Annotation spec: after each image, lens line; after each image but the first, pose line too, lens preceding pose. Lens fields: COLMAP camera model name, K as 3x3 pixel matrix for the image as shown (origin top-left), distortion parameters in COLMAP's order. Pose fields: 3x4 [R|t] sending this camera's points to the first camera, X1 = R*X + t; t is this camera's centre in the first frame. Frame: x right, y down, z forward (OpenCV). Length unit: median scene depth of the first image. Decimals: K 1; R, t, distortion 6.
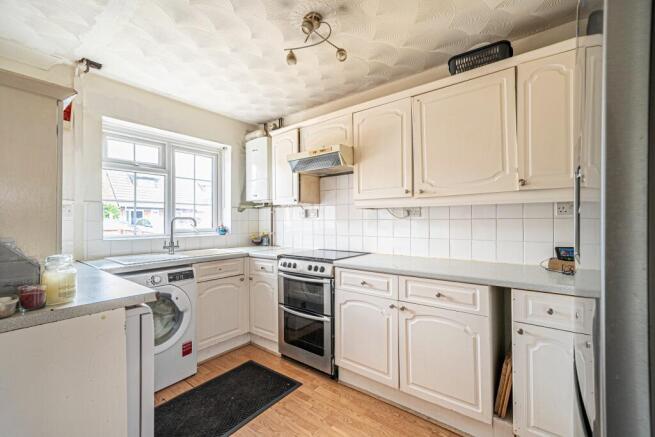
lens RADIAL K [[281.5, 0, 326.2], [0, 281.5, 217.7], [0, 0, 1]] dist [0.004322, 0.000211]
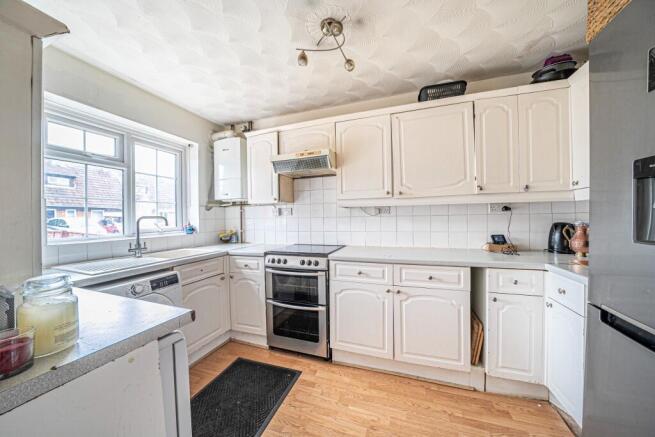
lens RADIAL K [[226.4, 0, 326.2], [0, 226.4, 217.9], [0, 0, 1]] dist [-0.026495, 0.002857]
pose [[0.947280, -0.010323, 0.320242, -0.243554], [0.007501, 0.999921, 0.010046, 0.001085], [-0.320320, -0.007114, 0.947283, 0.162137]]
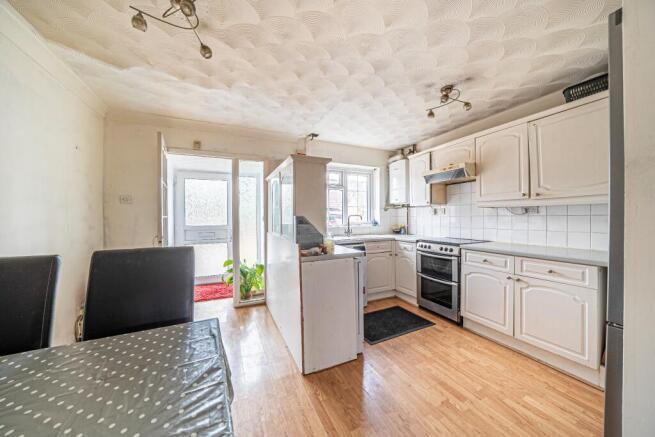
lens RADIAL K [[226.4, 0, 326.2], [0, 226.4, 217.9], [0, 0, 1]] dist [-0.026495, 0.002857]
pose [[0.889636, 0.000773, -0.456670, -0.056174], [0.006631, 0.999871, 0.014611, -0.005369], [0.456623, -0.016027, 0.889516, -0.316662]]
